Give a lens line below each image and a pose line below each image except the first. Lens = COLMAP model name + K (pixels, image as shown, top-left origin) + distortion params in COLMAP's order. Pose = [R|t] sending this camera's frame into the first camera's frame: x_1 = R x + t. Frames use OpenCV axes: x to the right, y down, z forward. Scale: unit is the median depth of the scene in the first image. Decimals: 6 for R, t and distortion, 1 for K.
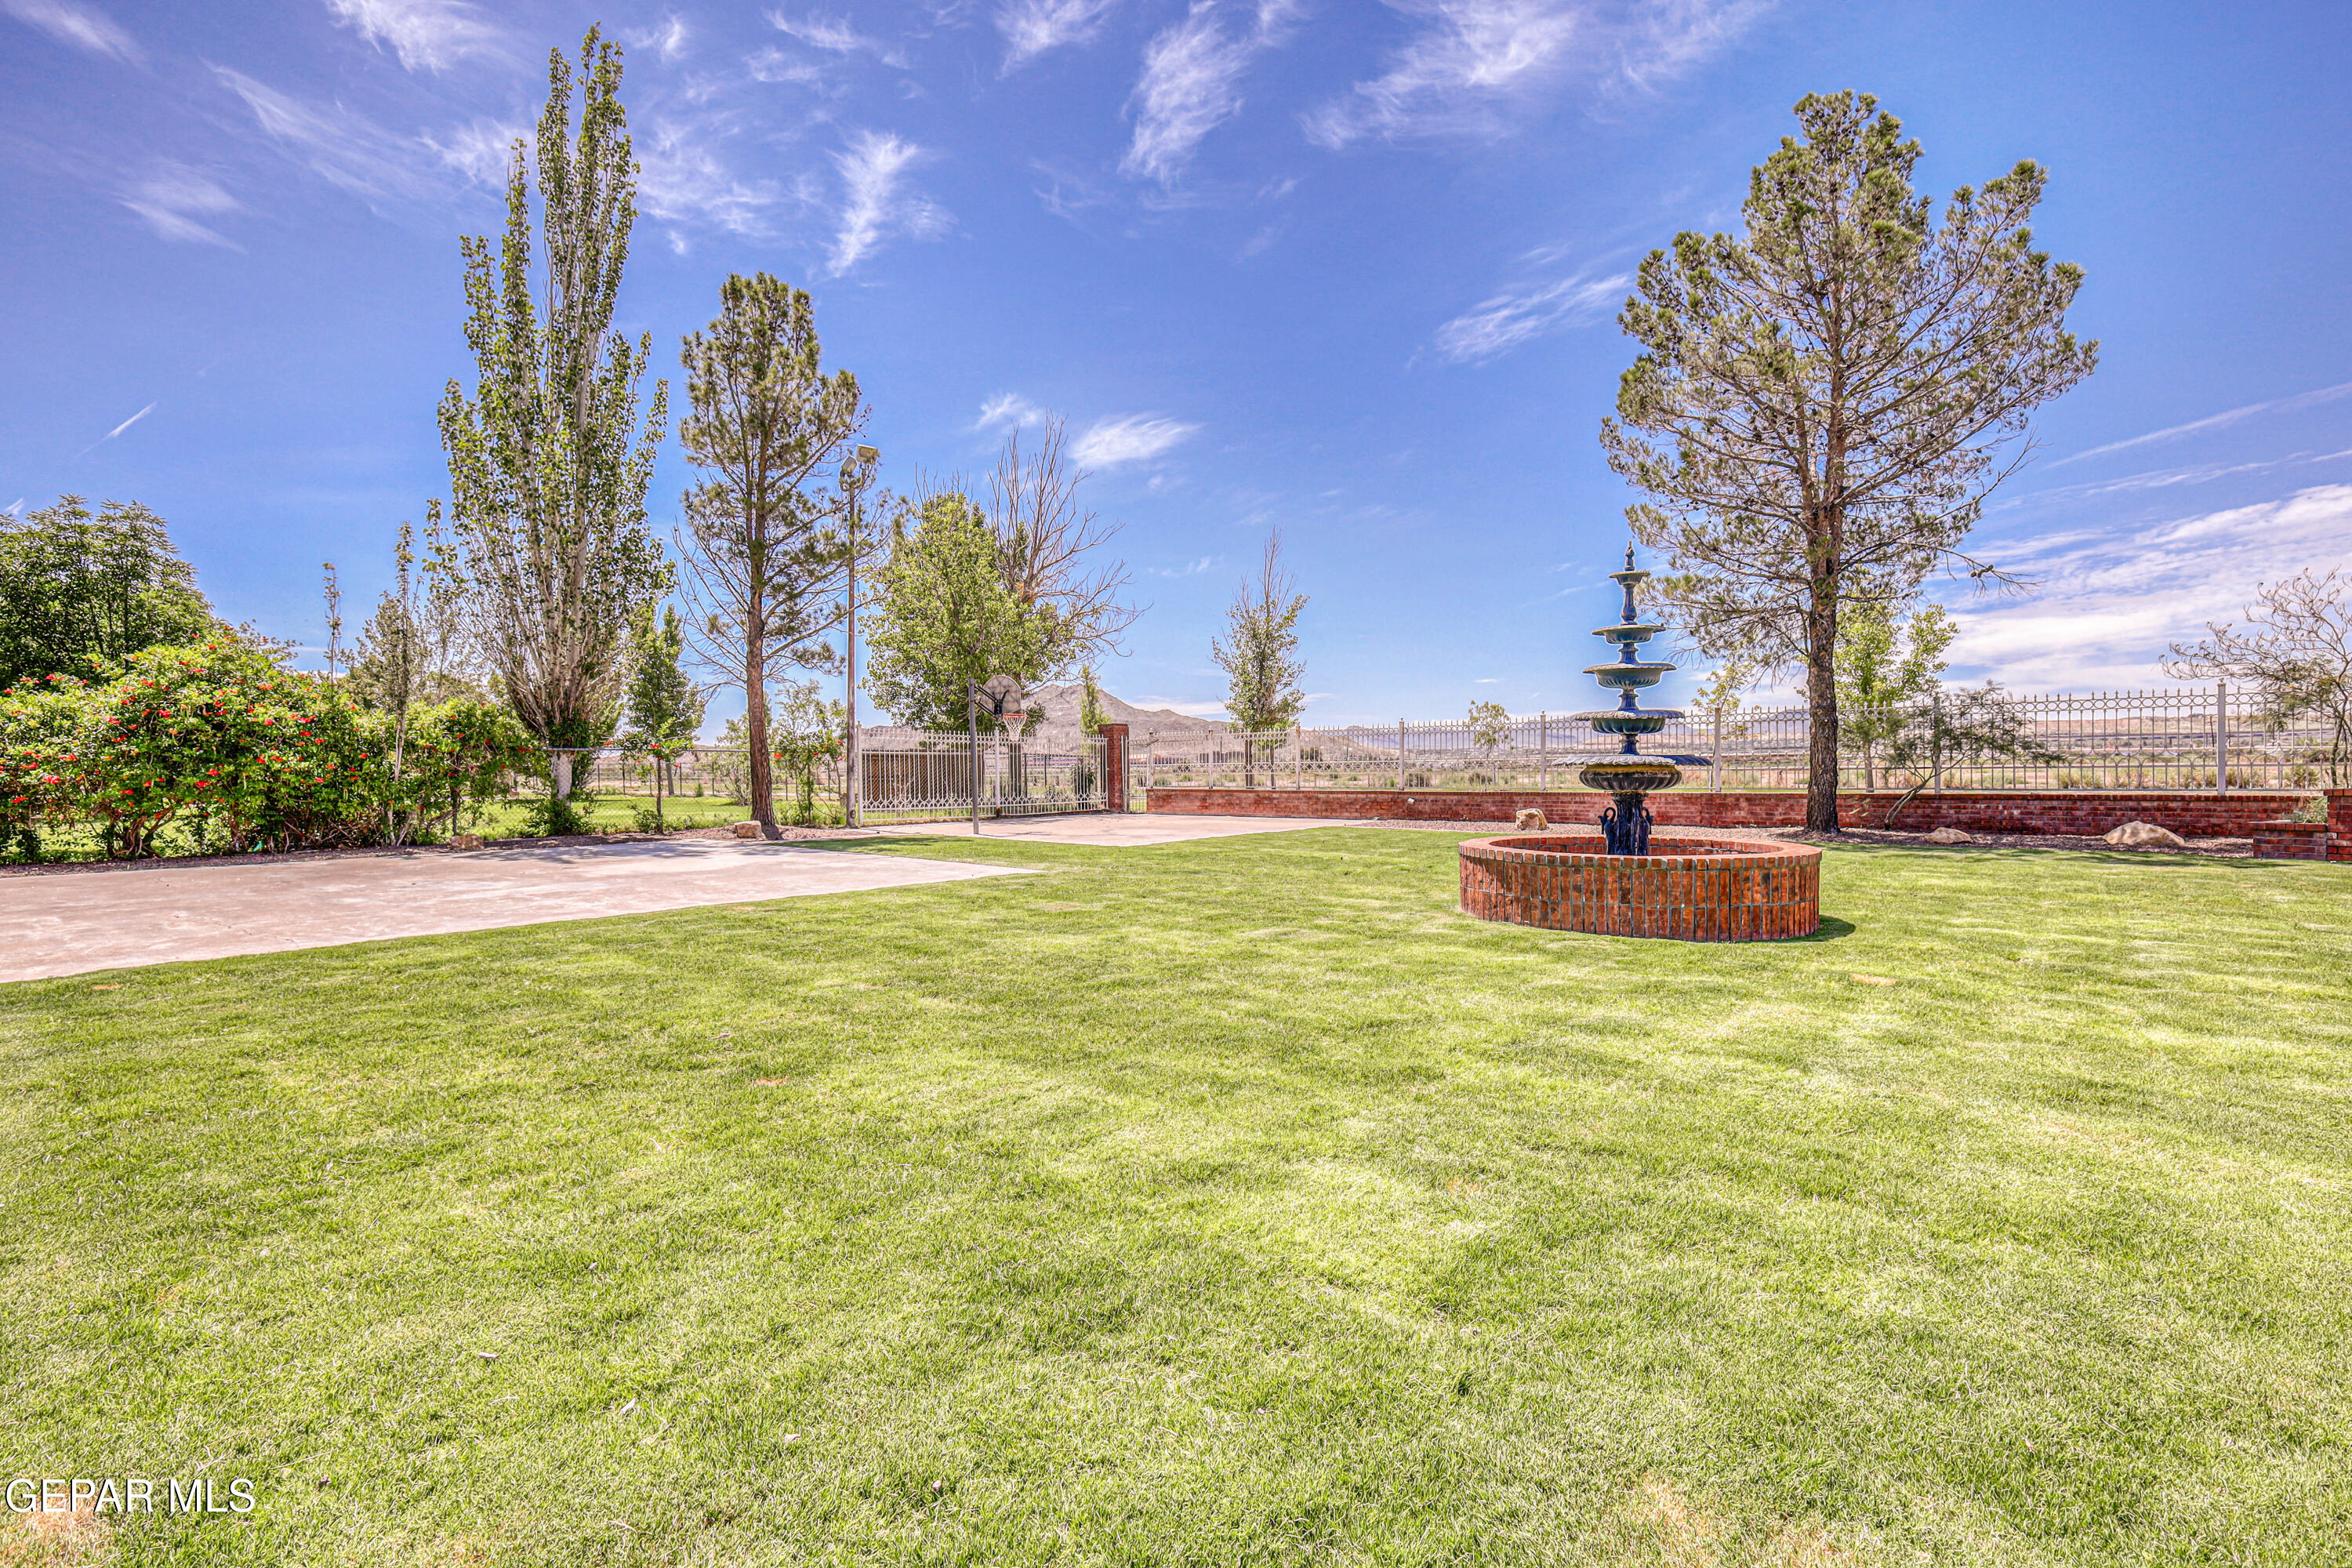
lens RADIAL K [[1027.7, 0, 1182.0], [0, 1027.7, 786.1], [0, 0, 1]] dist [0.004606, -0.000750]
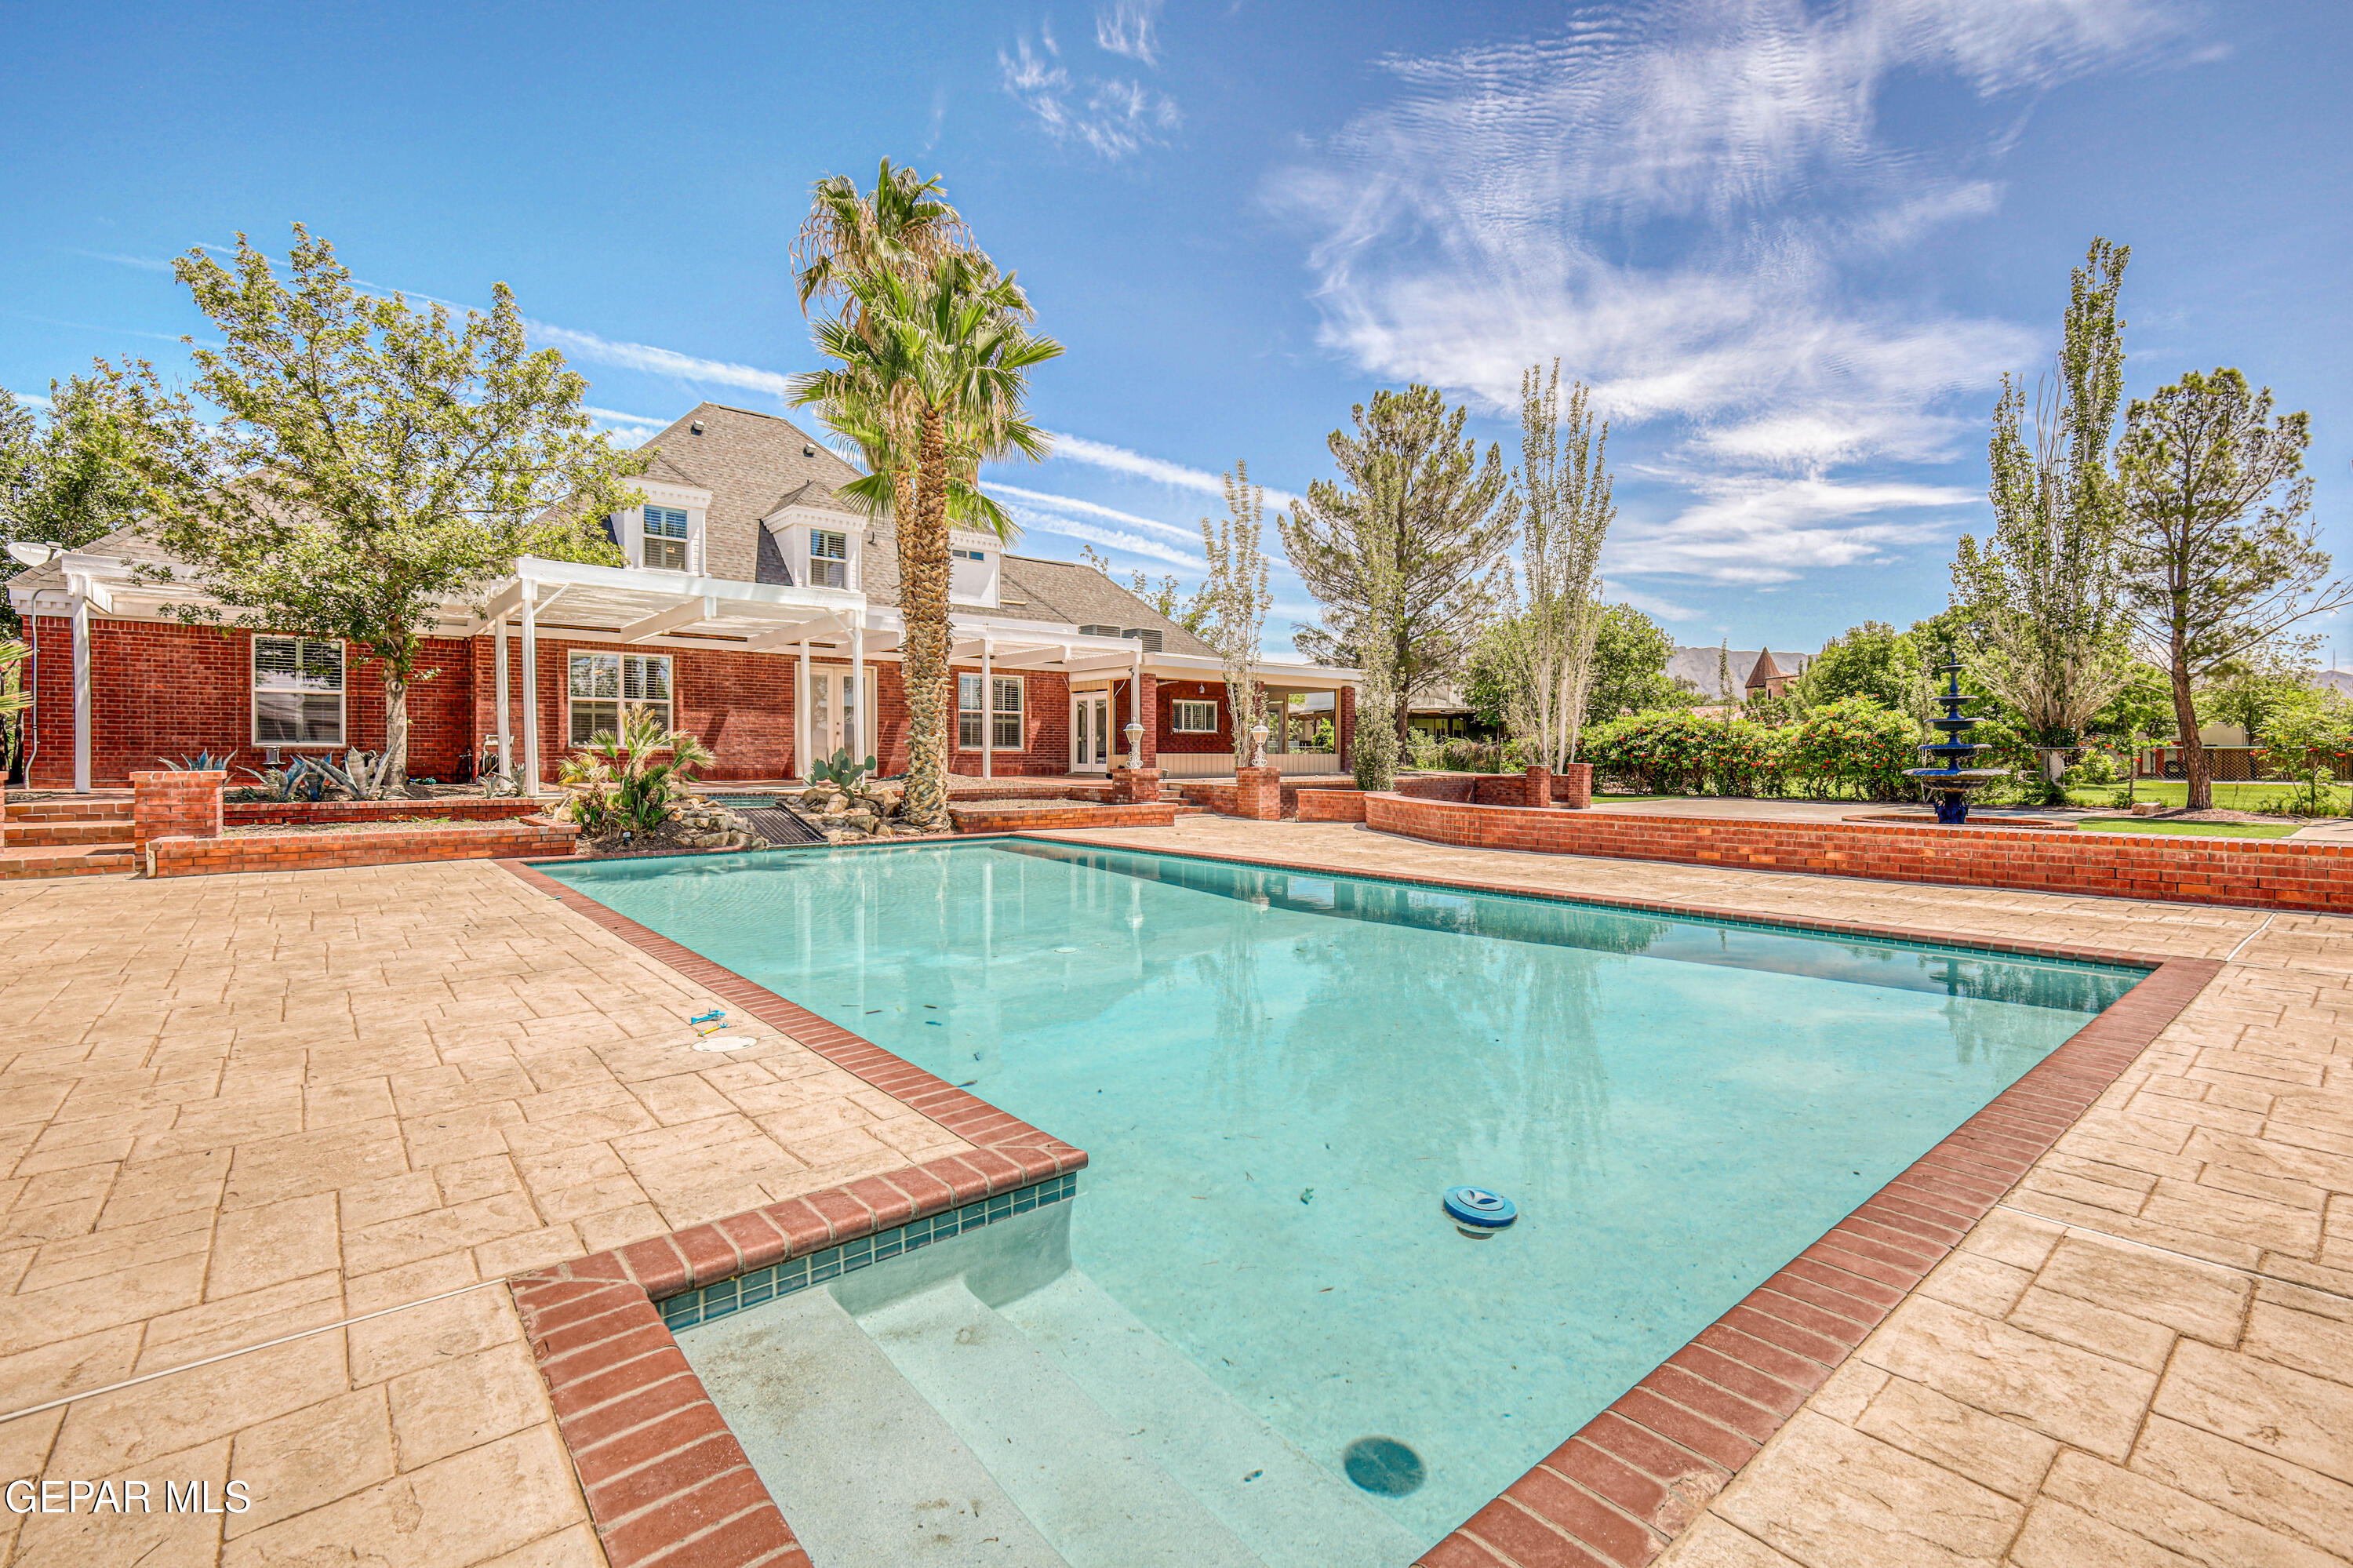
lens RADIAL K [[1028.2, 0, 1176.4], [0, 1028.2, 767.4], [0, 0, 1]] dist [0.004606, -0.000750]
pose [[-0.159219, 0.021627, -0.987006, 1.191025], [-0.012984, 0.999628, 0.023998, -0.029570], [0.987158, 0.016636, -0.158879, -0.015279]]
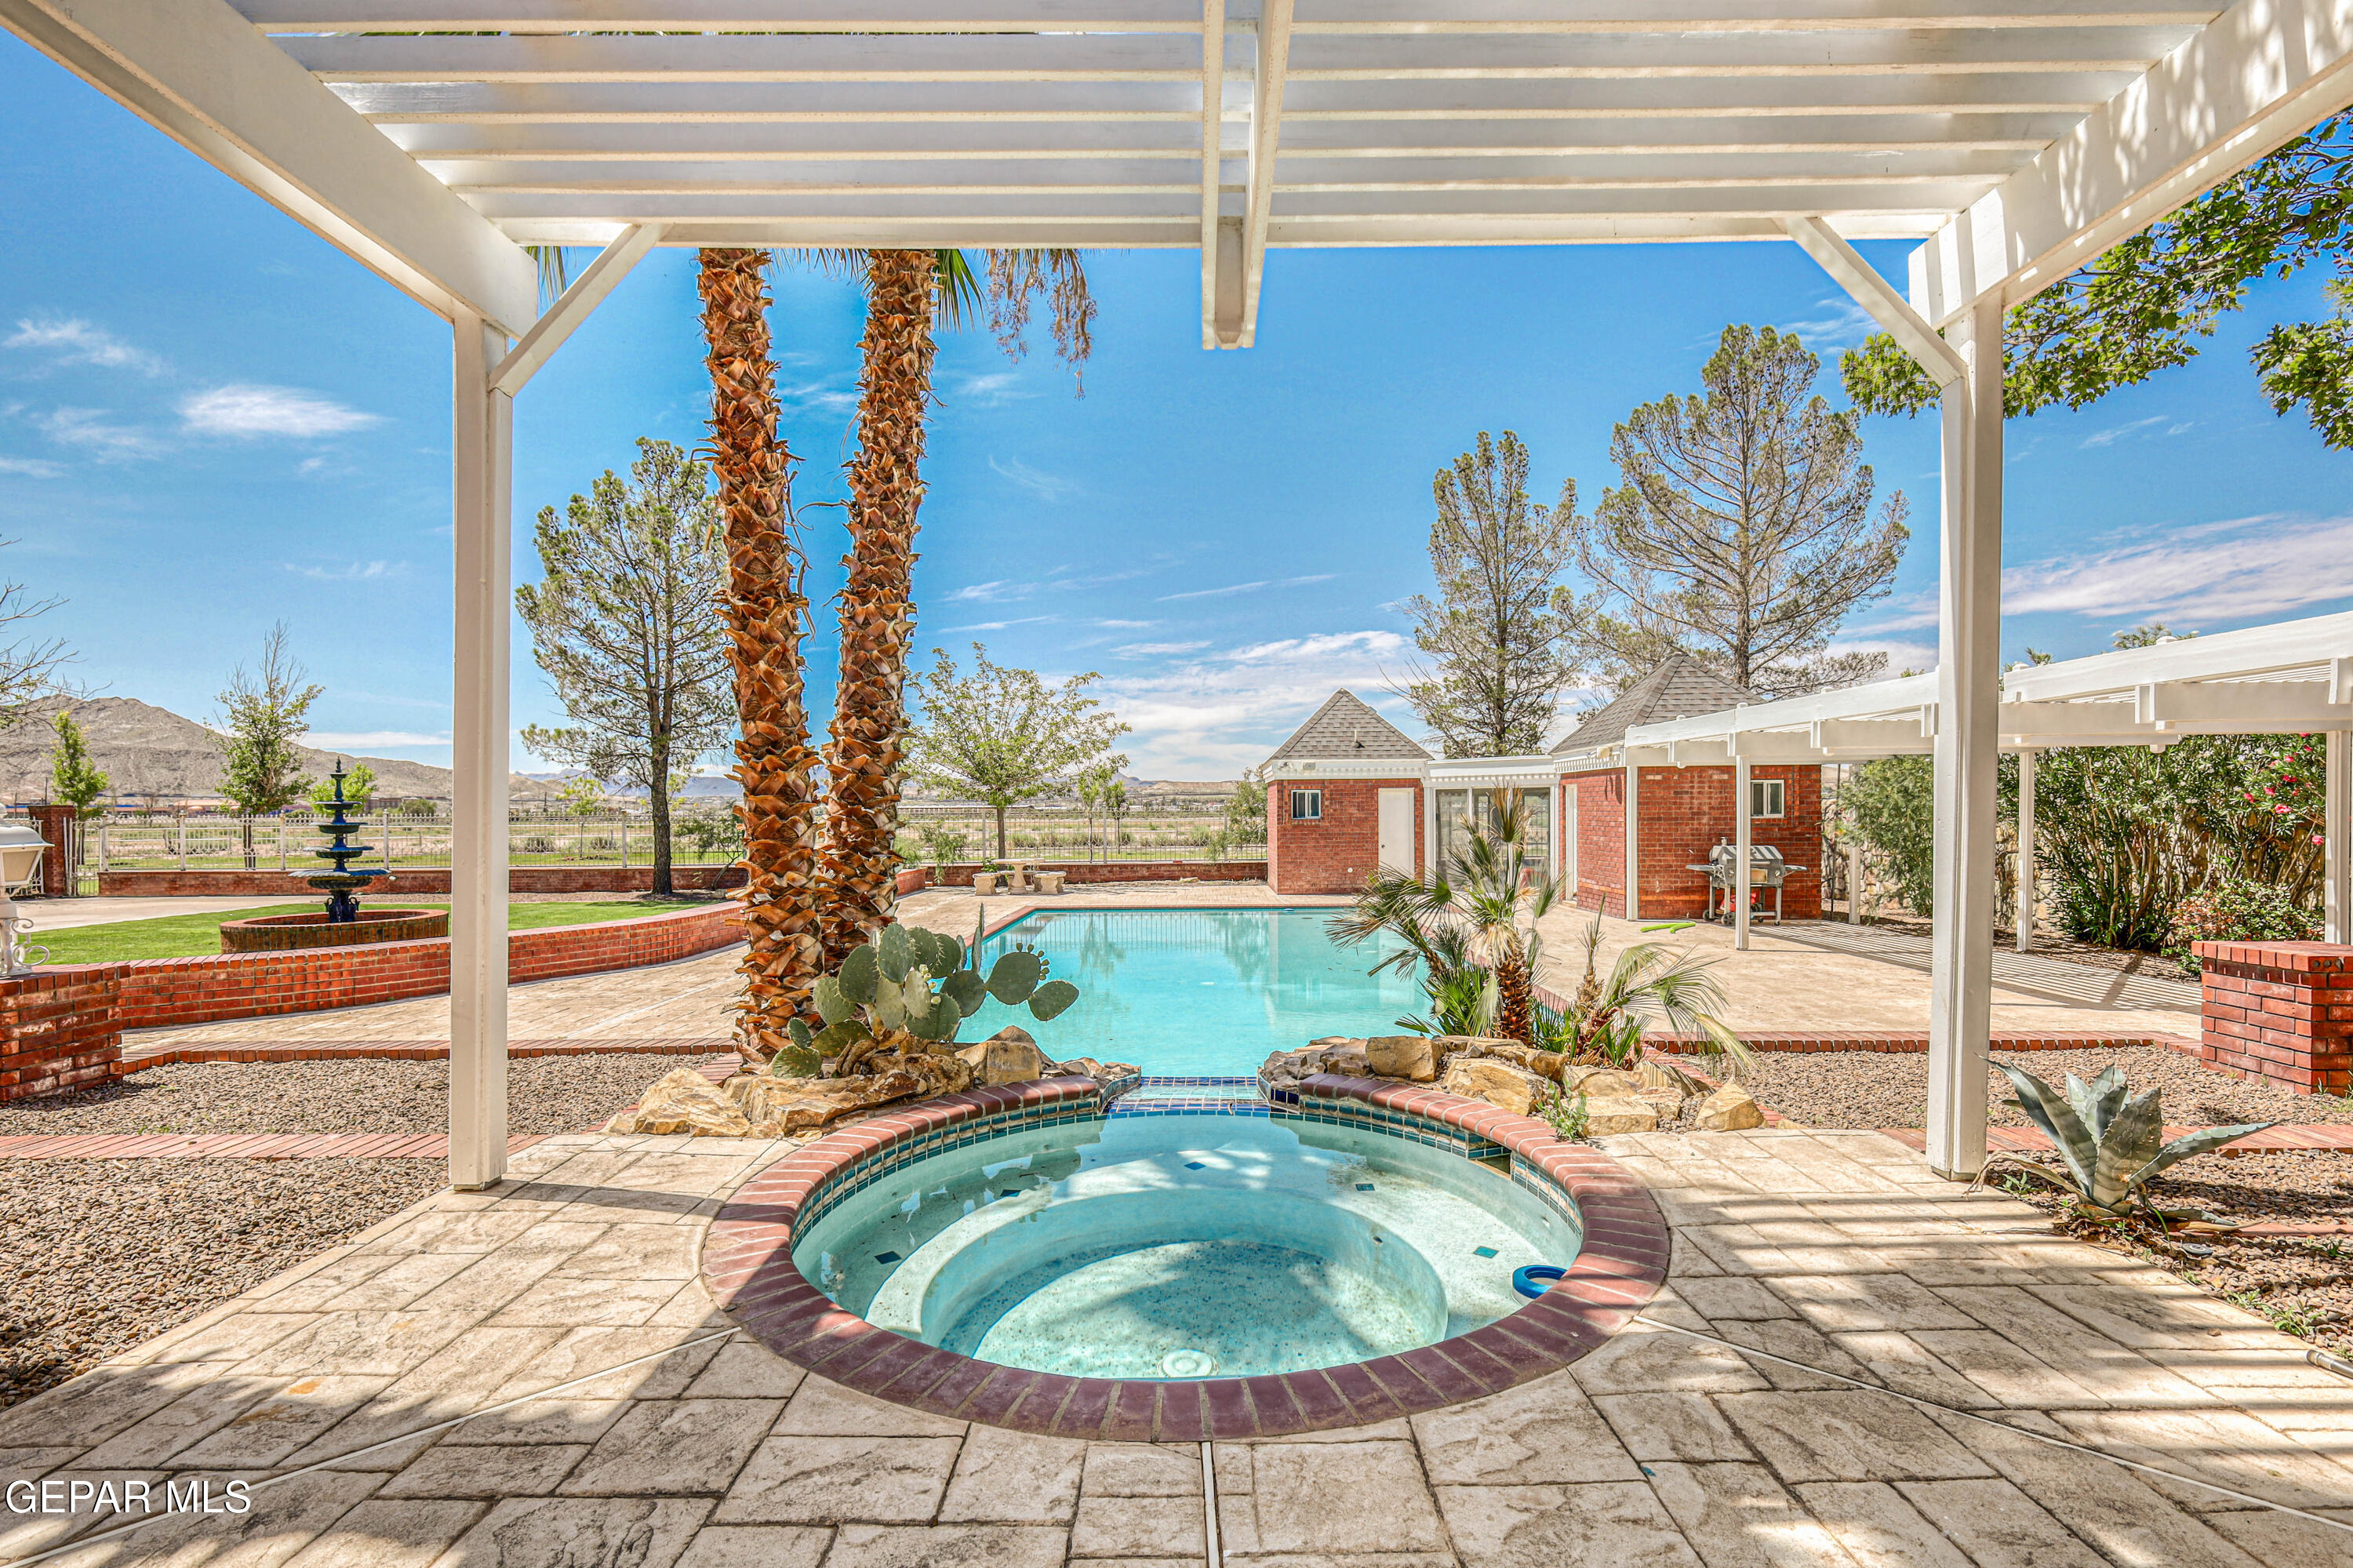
lens RADIAL K [[1028.2, 0, 1195.9], [0, 1028.2, 831.5], [0, 0, 1]] dist [0.004606, -0.000750]
pose [[0.761902, -0.009557, 0.647622, 0.202893], [0.010773, 0.999940, 0.002083, -0.043776], [-0.647603, 0.005390, 0.761959, -0.716571]]
